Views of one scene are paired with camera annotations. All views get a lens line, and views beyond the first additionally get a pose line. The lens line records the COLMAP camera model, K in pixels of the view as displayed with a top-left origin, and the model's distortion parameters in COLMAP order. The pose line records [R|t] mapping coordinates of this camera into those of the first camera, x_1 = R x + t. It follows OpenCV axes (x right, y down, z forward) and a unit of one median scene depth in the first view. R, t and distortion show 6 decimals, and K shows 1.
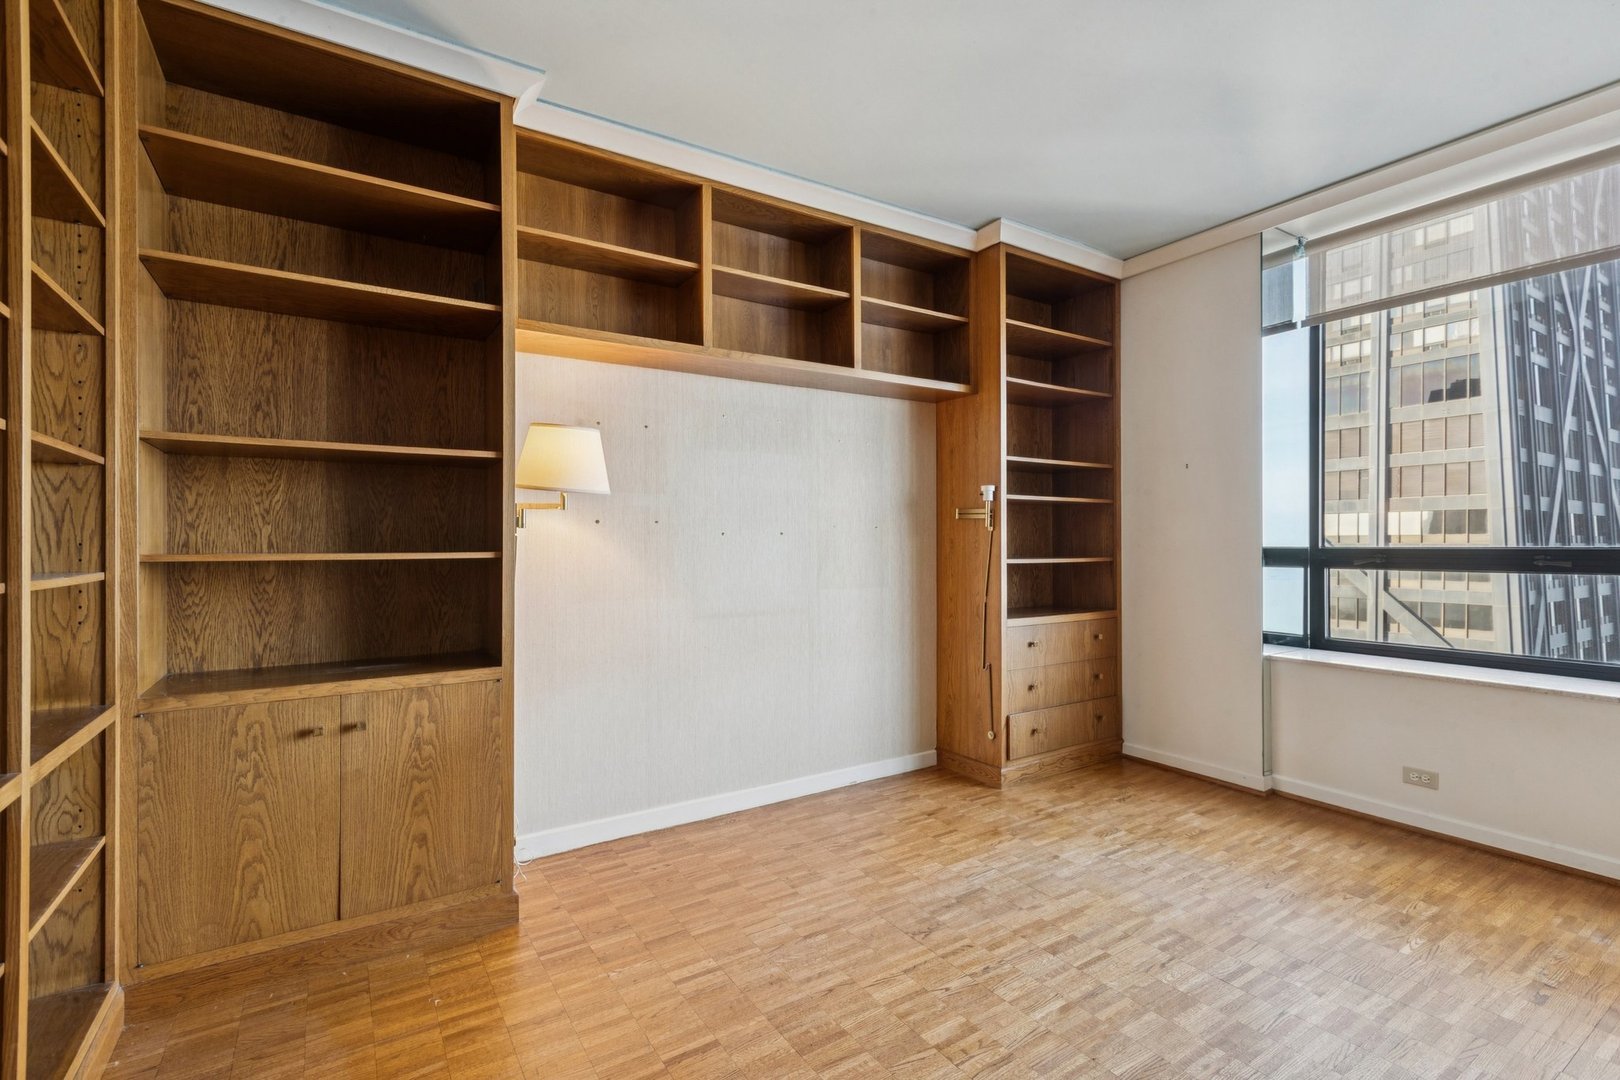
lens RADIAL K [[730.2, 0, 810.0], [0, 730.2, 540.0], [0, 0, 1]] dist [0.001160, 0.000170]
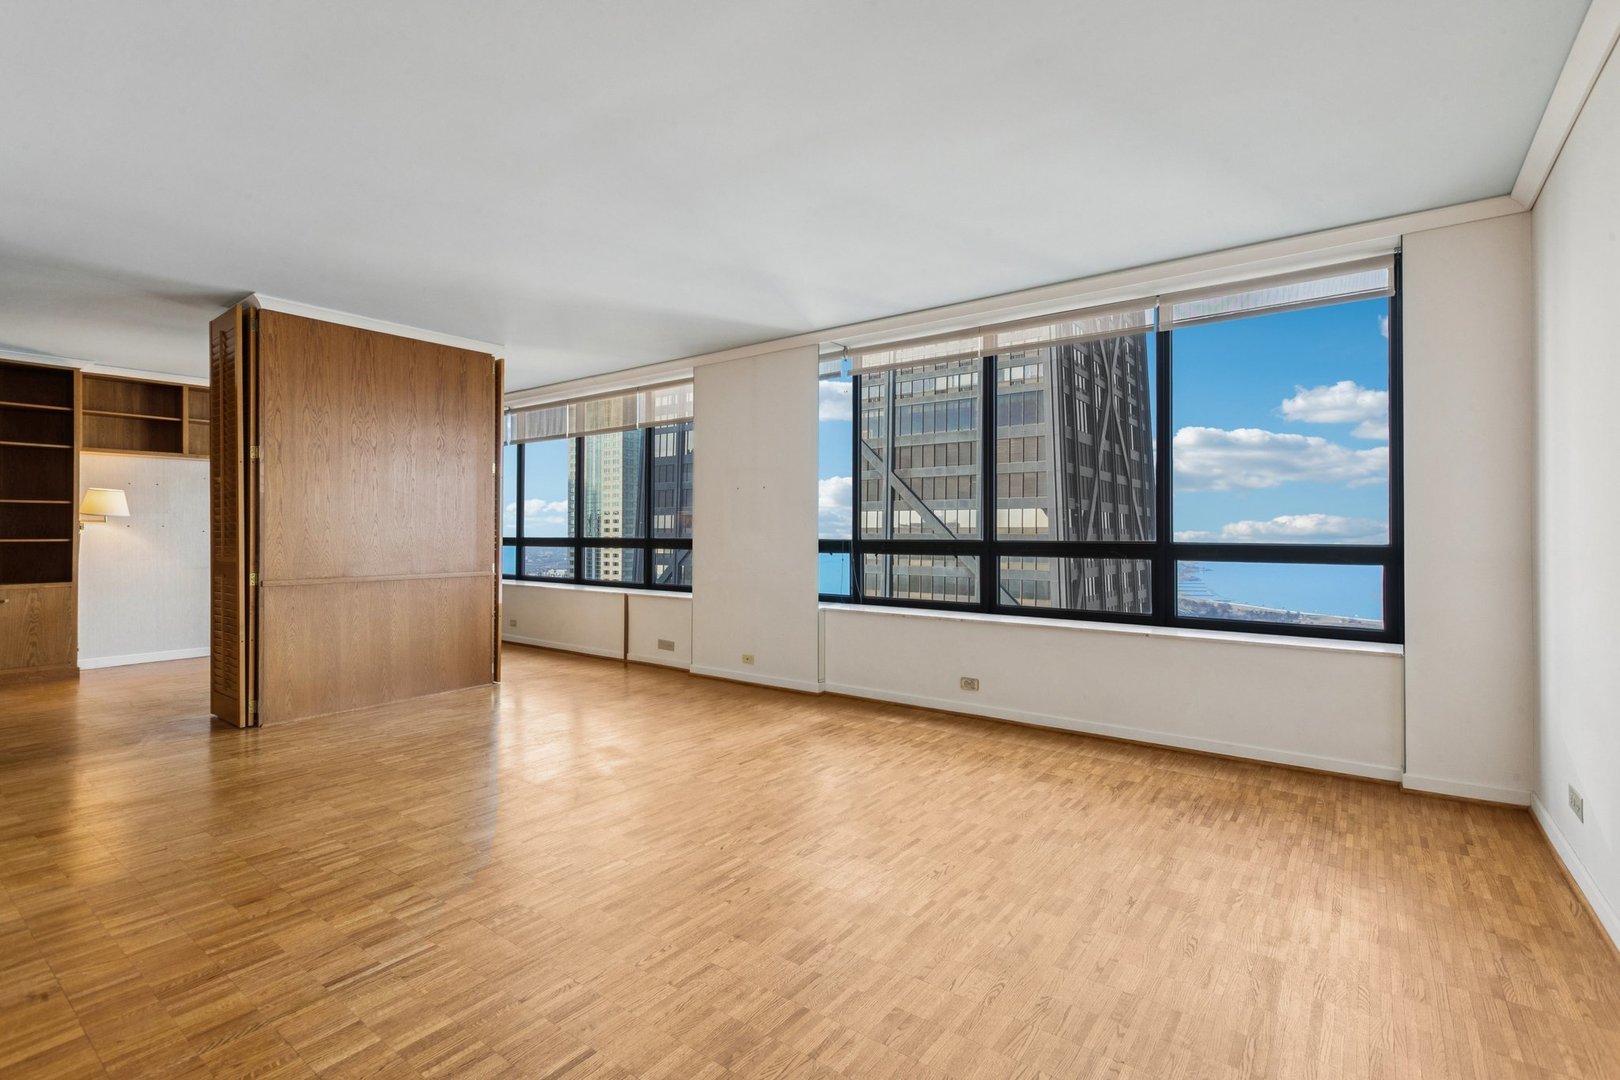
lens RADIAL K [[740.9, 0, 802.5], [0, 740.9, 526.2], [0, 0, 1]] dist [-0.001383, -0.000452]
pose [[0.939462, 0.004542, 0.342624, 0.048814], [-0.002798, 0.999980, -0.005585, -0.000943], [-0.342642, 0.004288, 0.939456, -0.103379]]
